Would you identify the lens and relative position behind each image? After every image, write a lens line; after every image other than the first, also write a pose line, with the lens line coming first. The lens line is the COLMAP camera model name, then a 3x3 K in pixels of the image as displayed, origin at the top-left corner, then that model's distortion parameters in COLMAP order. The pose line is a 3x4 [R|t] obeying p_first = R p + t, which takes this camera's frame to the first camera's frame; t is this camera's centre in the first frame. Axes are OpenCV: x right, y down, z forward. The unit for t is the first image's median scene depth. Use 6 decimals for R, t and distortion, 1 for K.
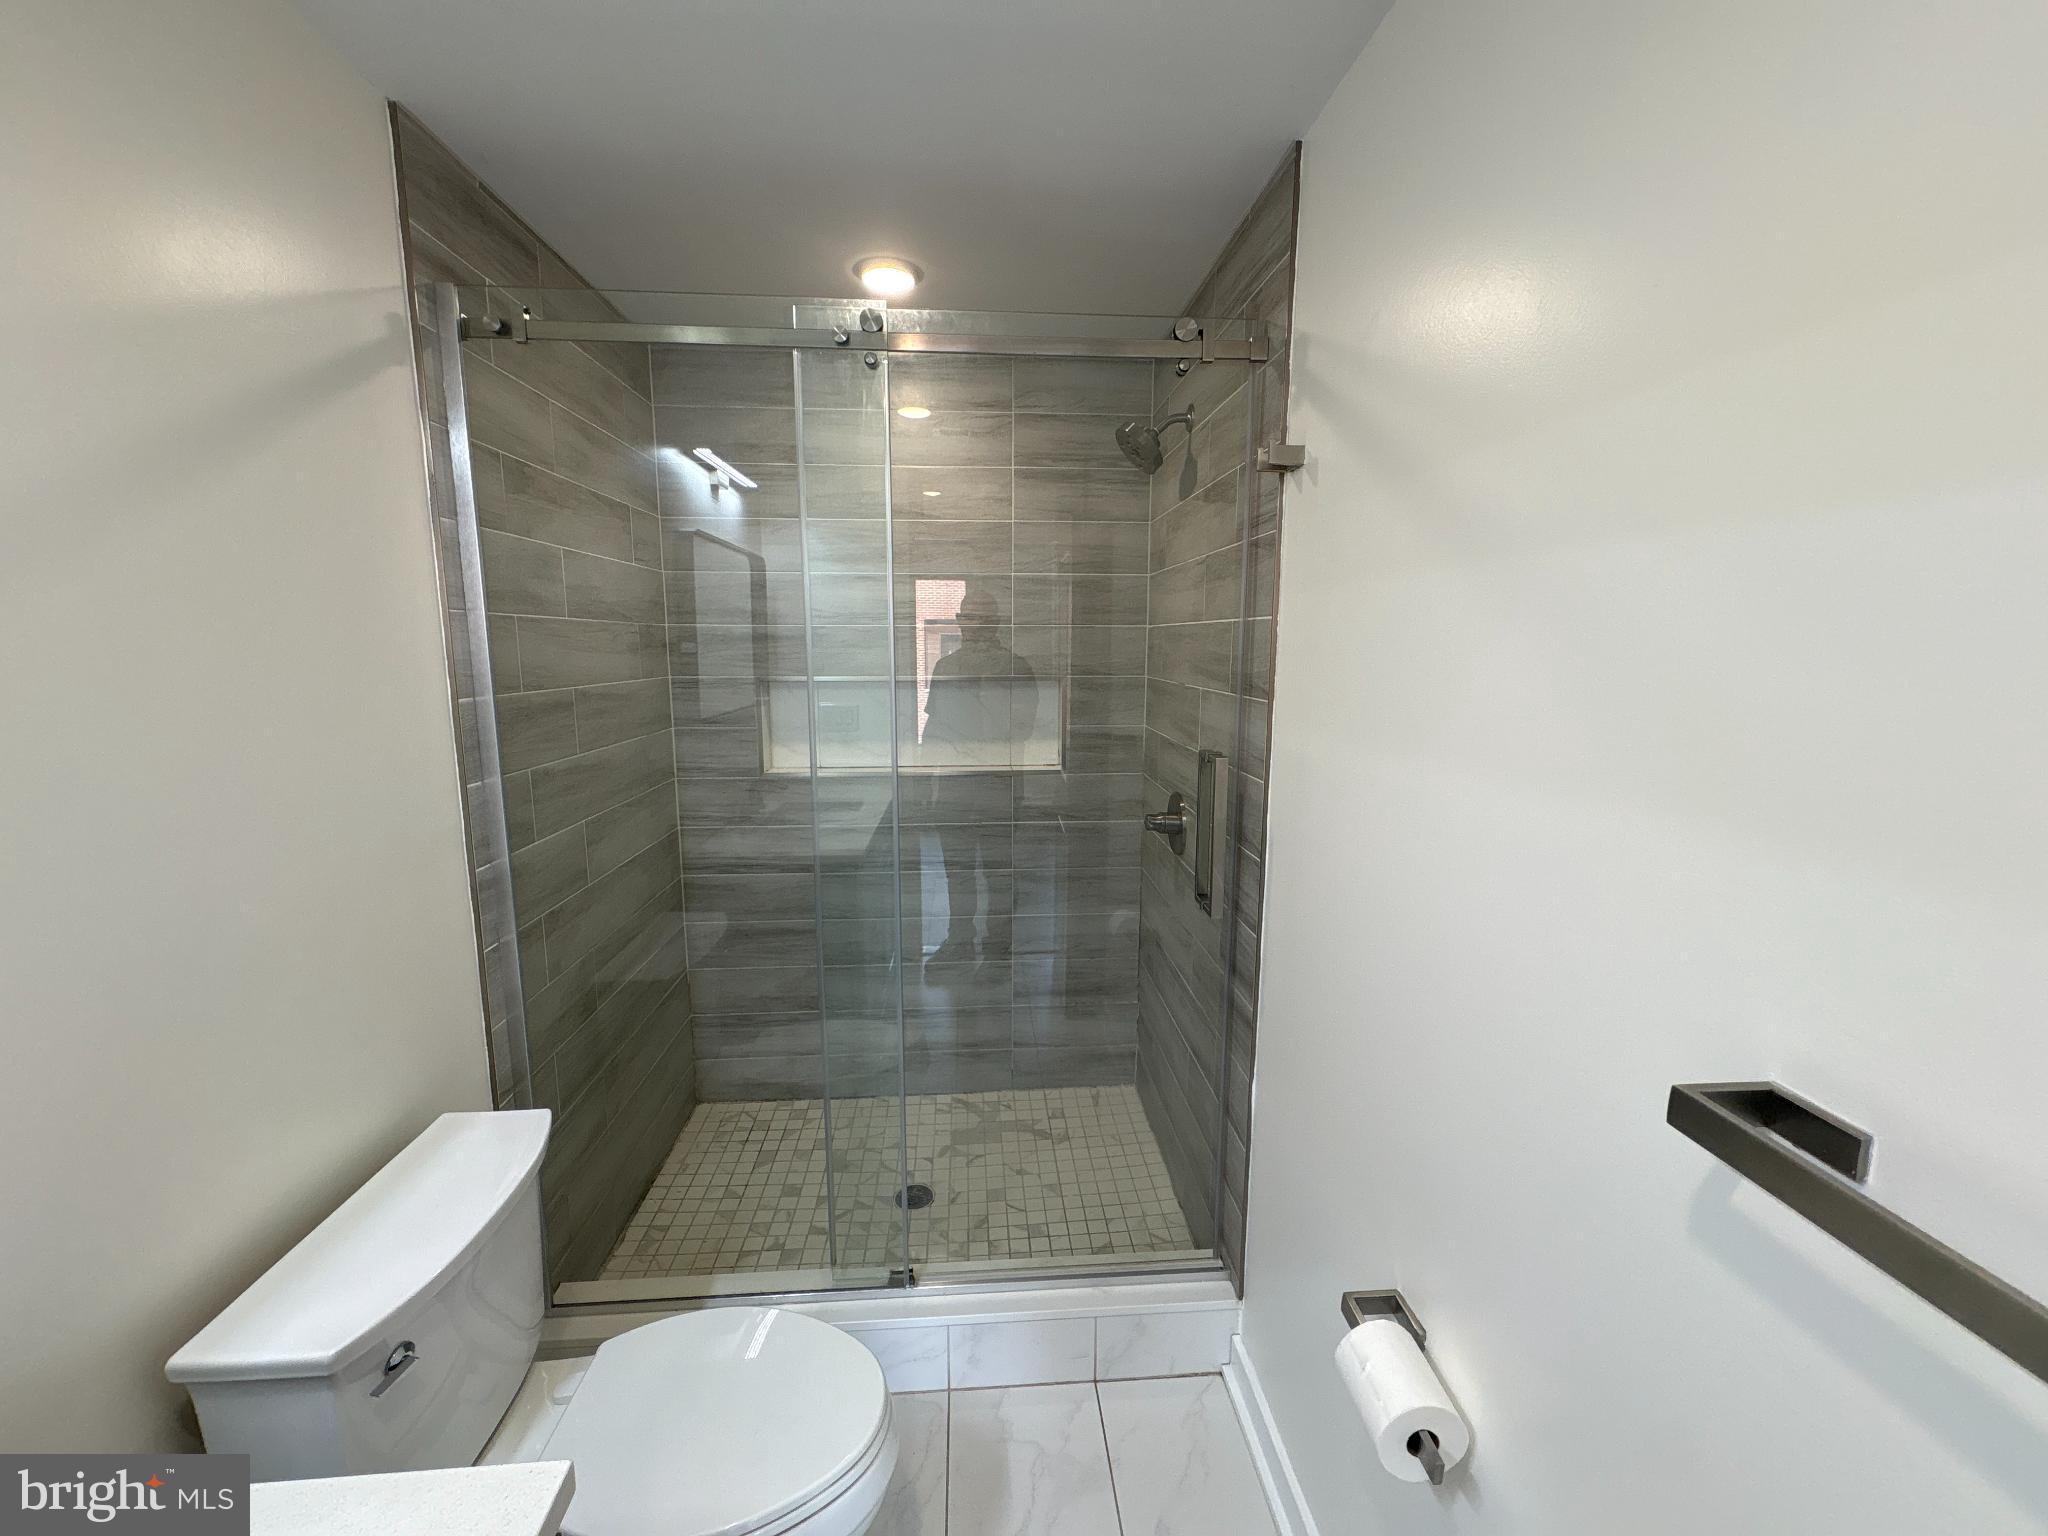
lens RADIAL K [[808.3, 0, 1024.0], [0, 808.3, 768.0], [0, 0, 1]] dist [-0.001178, -0.000042]
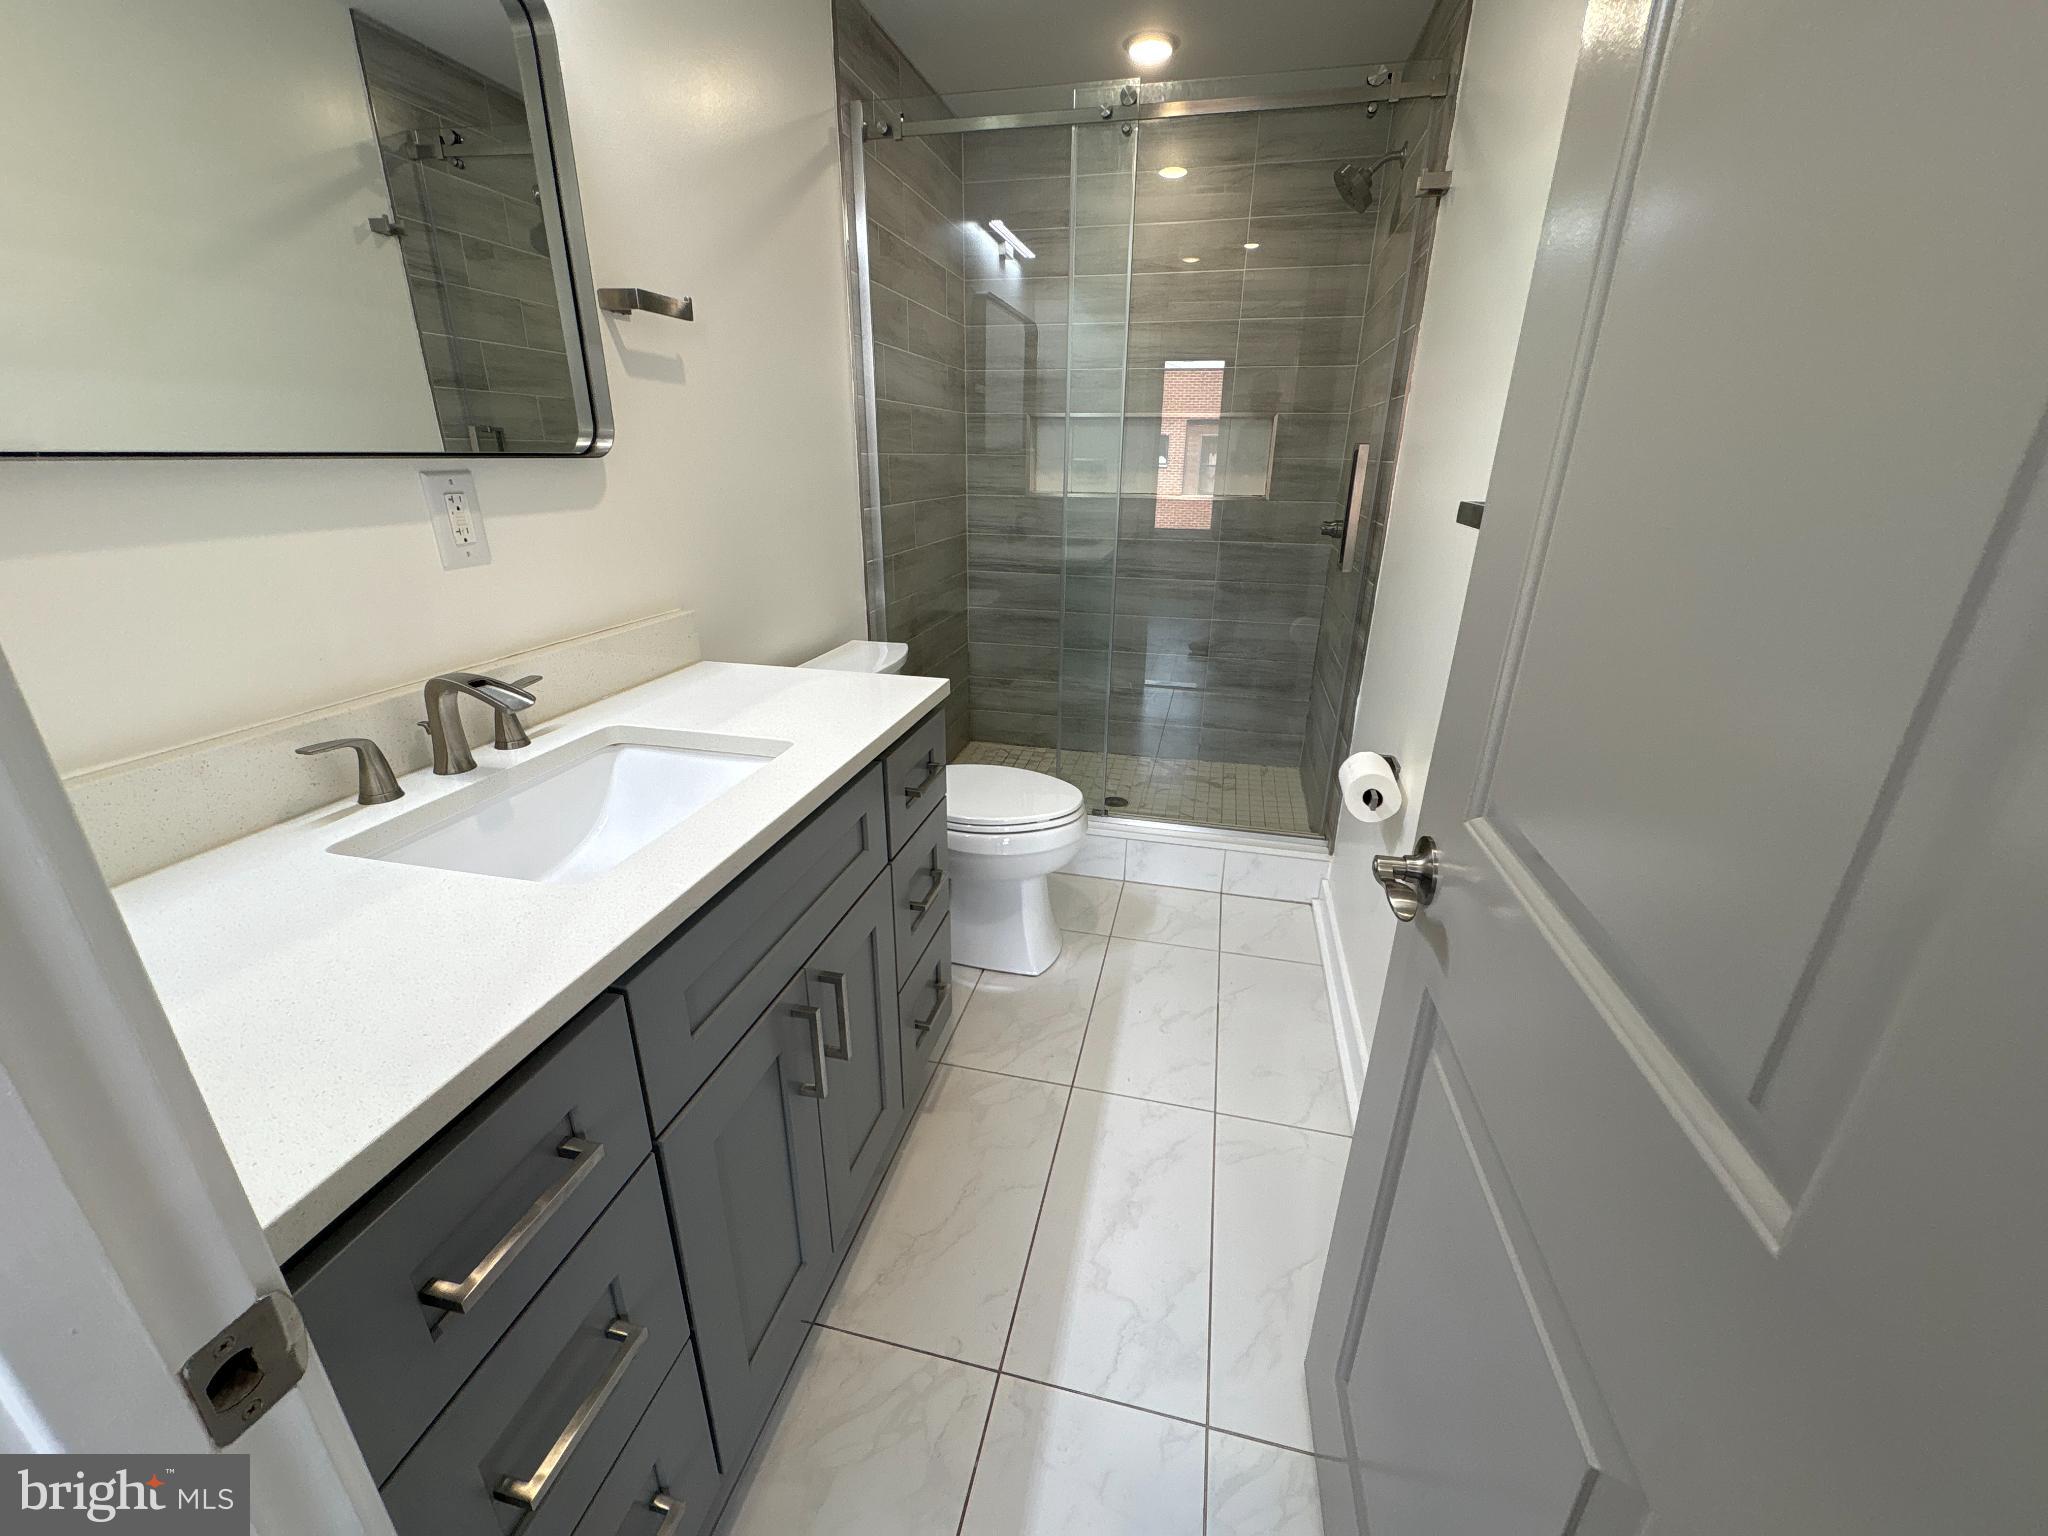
lens RADIAL K [[813.7, 0, 1024.0], [0, 813.7, 768.0], [0, 0, 1]] dist [0.000044, -0.000094]
pose [[0.952515, 0.116614, -0.281275, 0.100742], [-0.055135, 0.974541, 0.217325, 0.165097], [0.299458, -0.191497, 0.934695, -0.346971]]
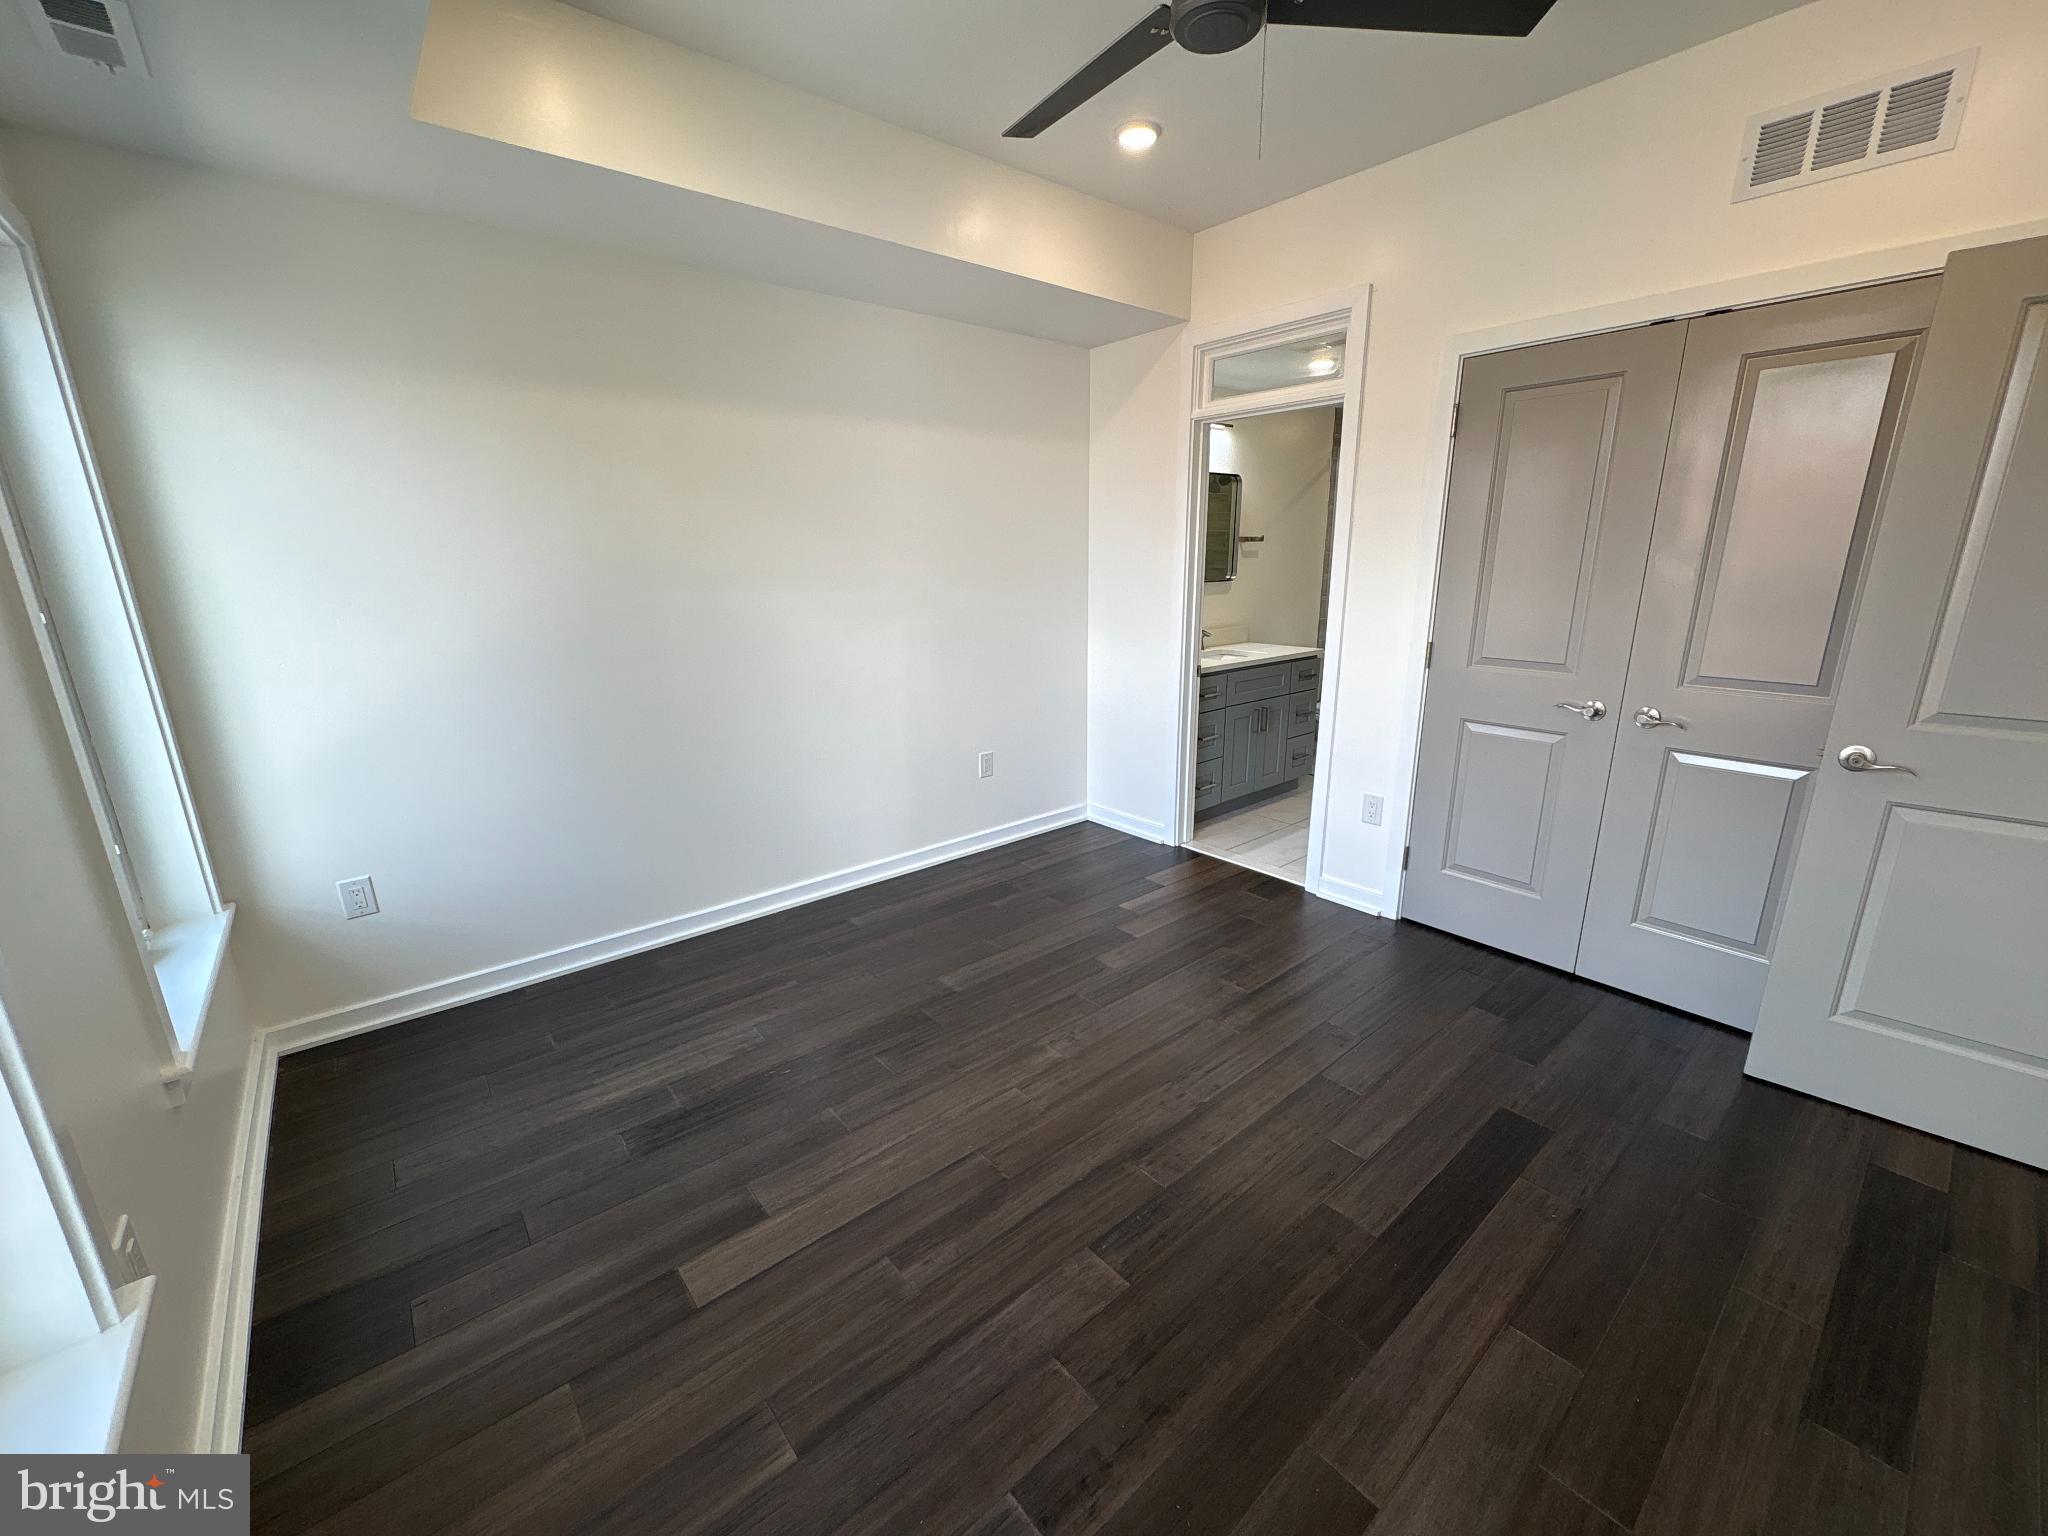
lens RADIAL K [[818.1, 0, 1022.5], [0, 818.1, 770.5], [0, 0, 1]] dist [-0.001858, -0.000977]
pose [[0.579693, 0.200822, -0.789700, 1.116447], [-0.112457, 0.979597, 0.166562, 0.287391], [0.807037, -0.007748, 0.590450, -1.584413]]
